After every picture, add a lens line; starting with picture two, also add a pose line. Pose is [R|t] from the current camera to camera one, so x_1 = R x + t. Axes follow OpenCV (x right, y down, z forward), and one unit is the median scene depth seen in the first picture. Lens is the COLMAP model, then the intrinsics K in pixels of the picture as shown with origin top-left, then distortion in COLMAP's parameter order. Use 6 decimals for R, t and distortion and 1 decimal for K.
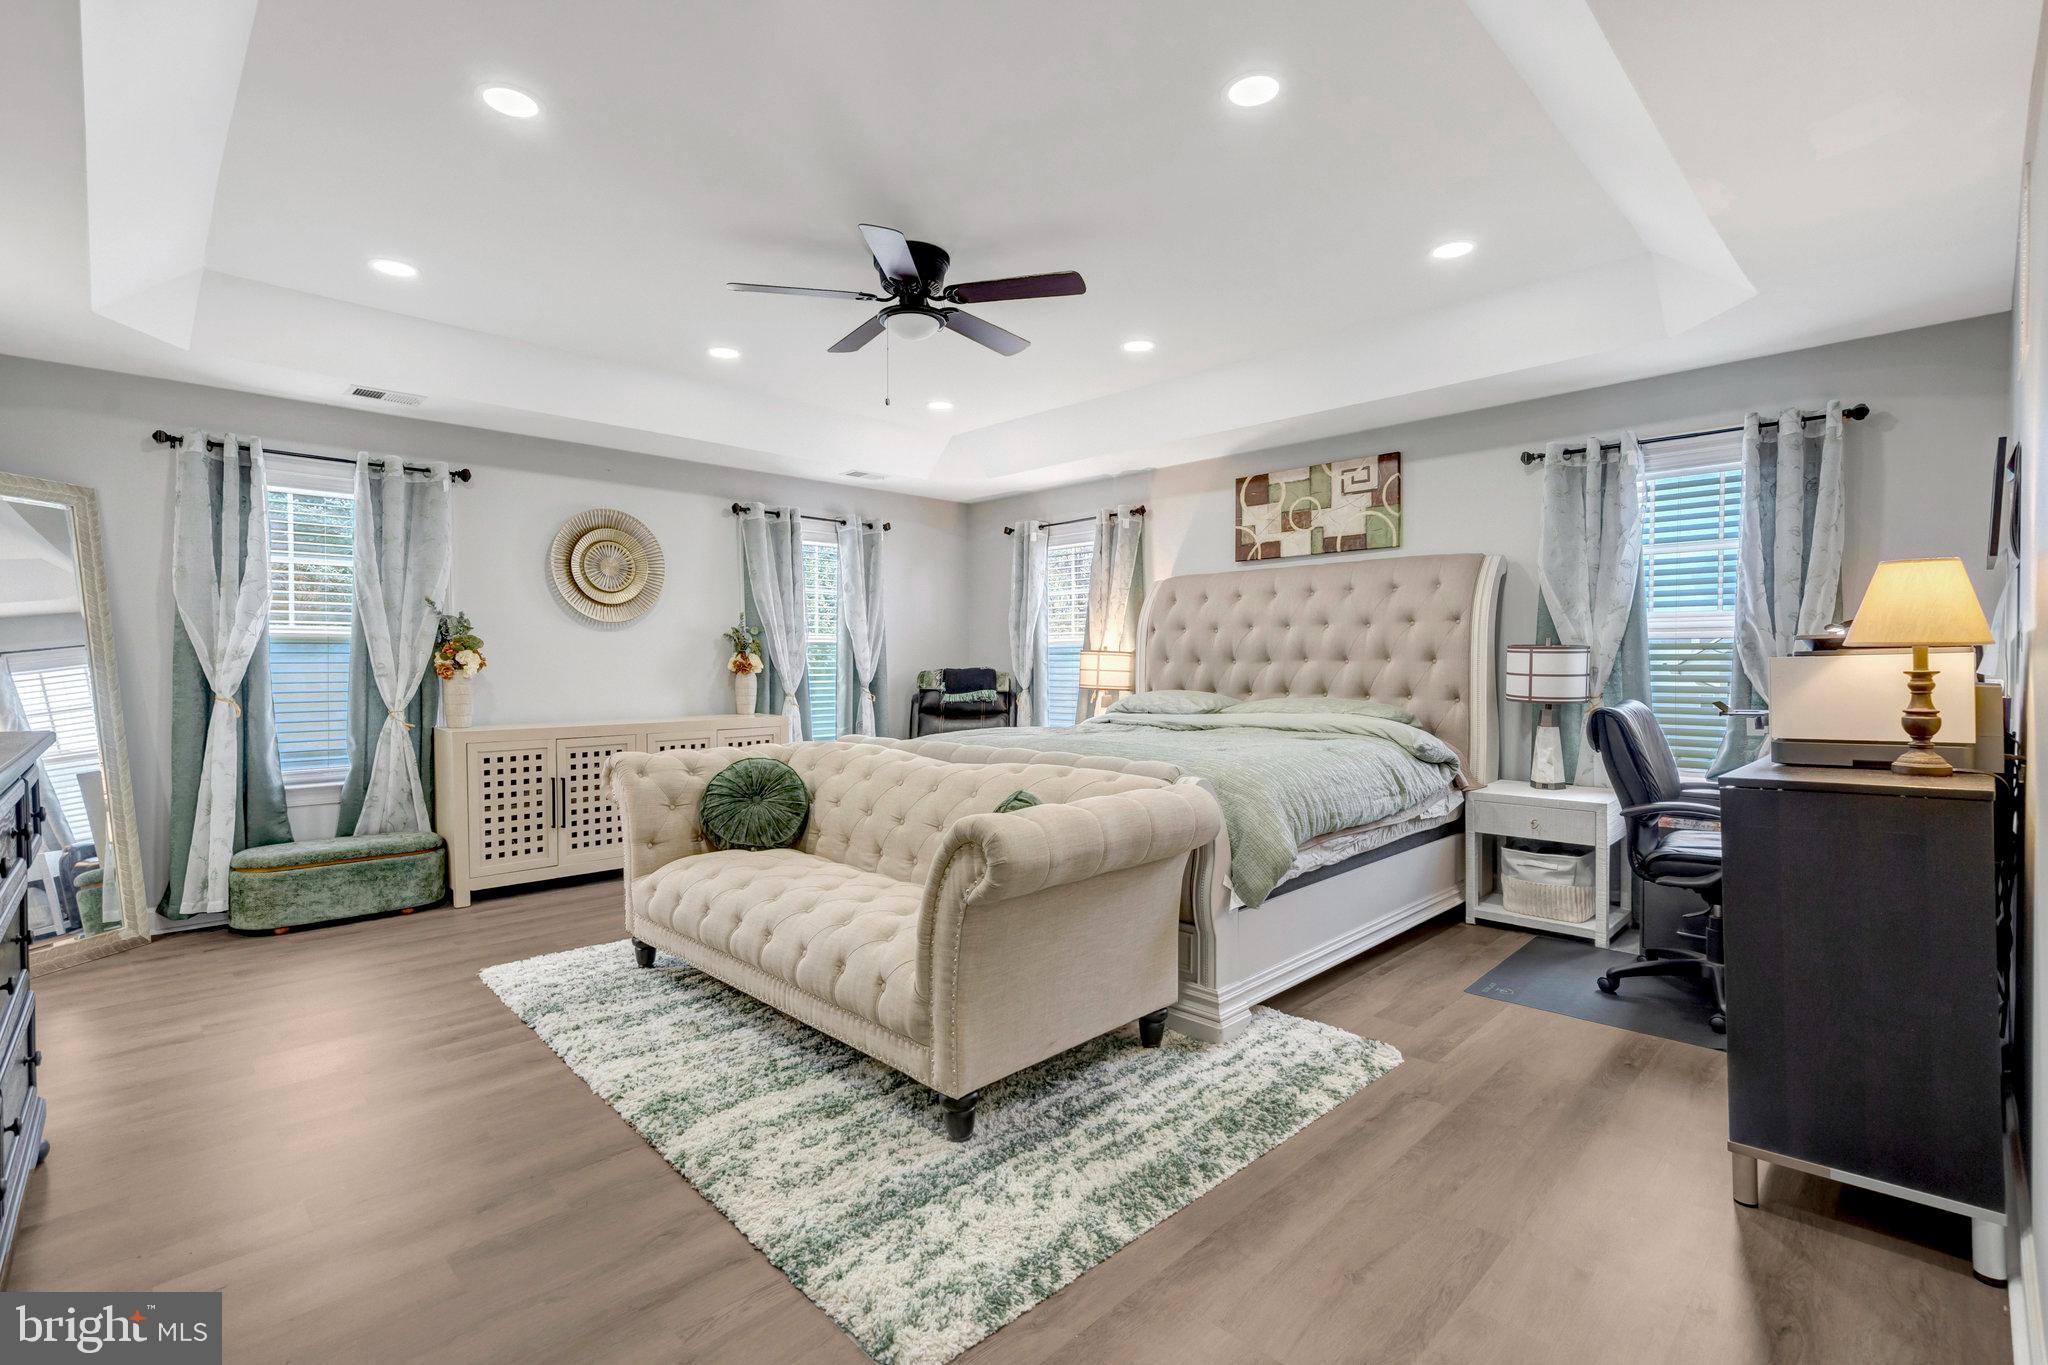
lens RADIAL K [[950.0, 0, 1026.3], [0, 950.0, 672.0], [0, 0, 1]] dist [-0.004045, 0.000874]
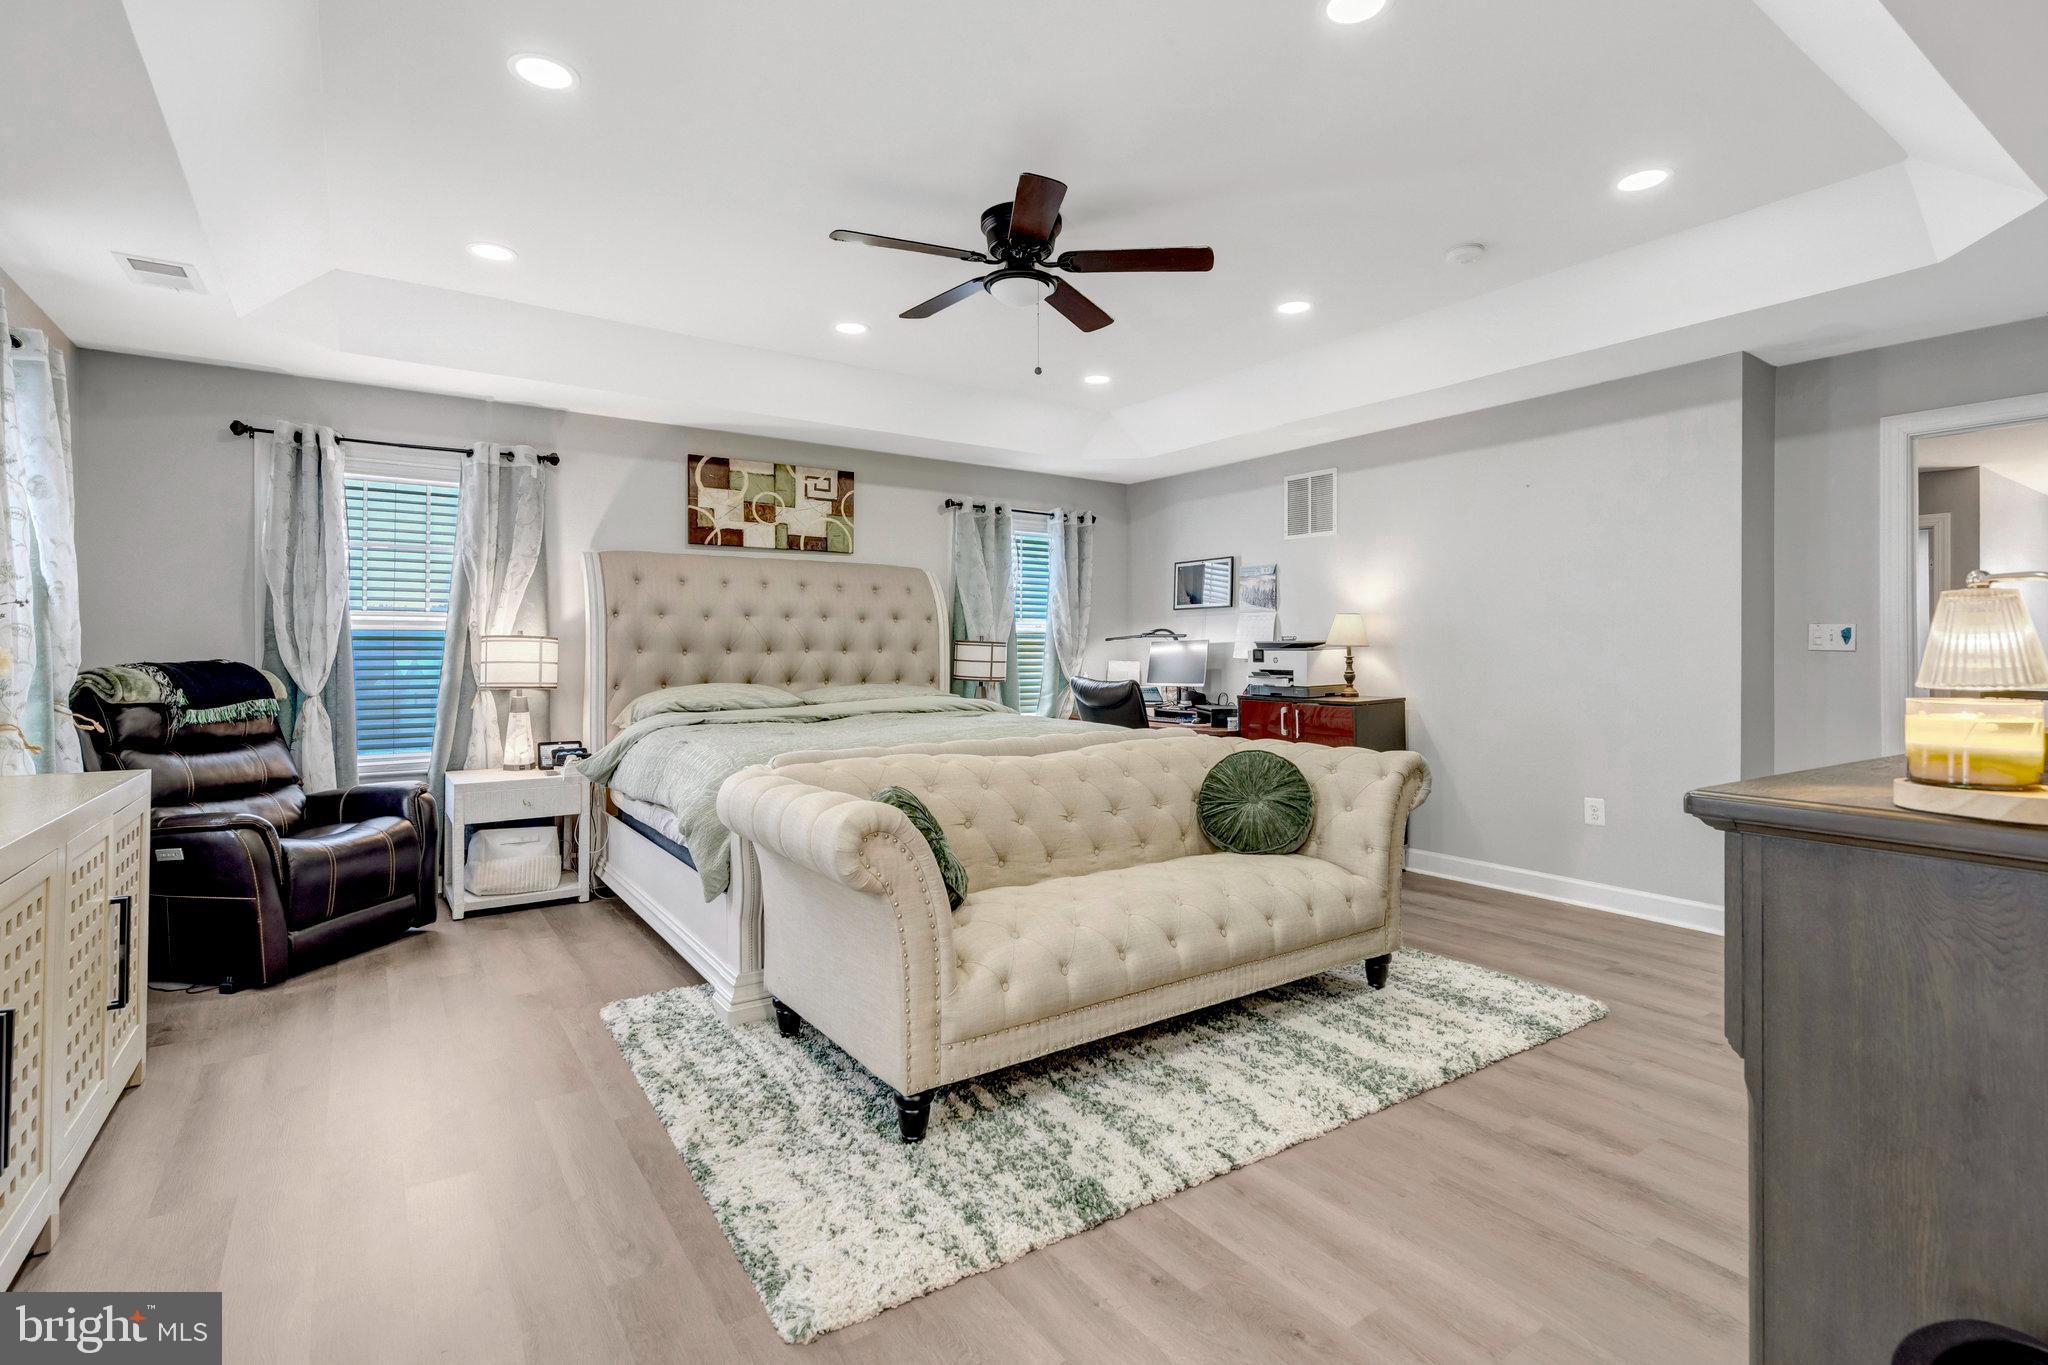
lens RADIAL K [[950.0, 0, 1046.4], [0, 950.0, 645.8], [0, 0, 1]] dist [-0.004045, 0.000874]
pose [[0.162896, 0.008166, 0.986610, -0.706152], [0.009186, 0.999910, -0.009792, -0.004669], [-0.986601, 0.010658, 0.162806, 0.565402]]
